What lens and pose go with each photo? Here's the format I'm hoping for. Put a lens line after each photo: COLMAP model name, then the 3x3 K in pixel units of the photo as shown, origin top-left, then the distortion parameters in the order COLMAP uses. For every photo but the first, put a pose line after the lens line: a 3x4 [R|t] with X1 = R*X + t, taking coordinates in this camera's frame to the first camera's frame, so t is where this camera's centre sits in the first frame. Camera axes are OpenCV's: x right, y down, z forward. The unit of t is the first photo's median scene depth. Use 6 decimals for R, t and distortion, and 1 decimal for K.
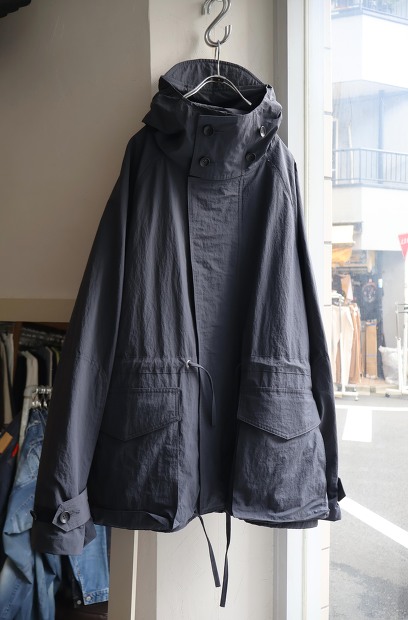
lens RADIAL K [[541.0, 0, 204.0], [0, 541.0, 310.0], [0, 0, 1]] dist [0.019258, 0.008813]
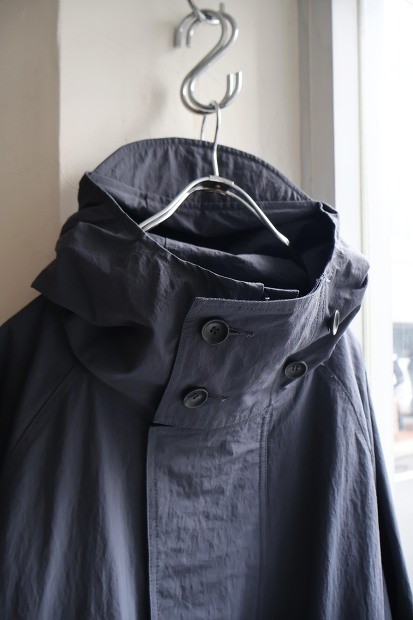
lens RADIAL K [[537.6, 0, 206.5], [0, 537.6, 310.0], [0, 0, 1]] dist [0.019841, 0.008917]
pose [[0.984544, 0.021617, 0.173796, -0.054764], [-0.005095, 0.995469, -0.094954, -0.276895], [-0.175061, 0.092601, 0.980193, 0.570326]]
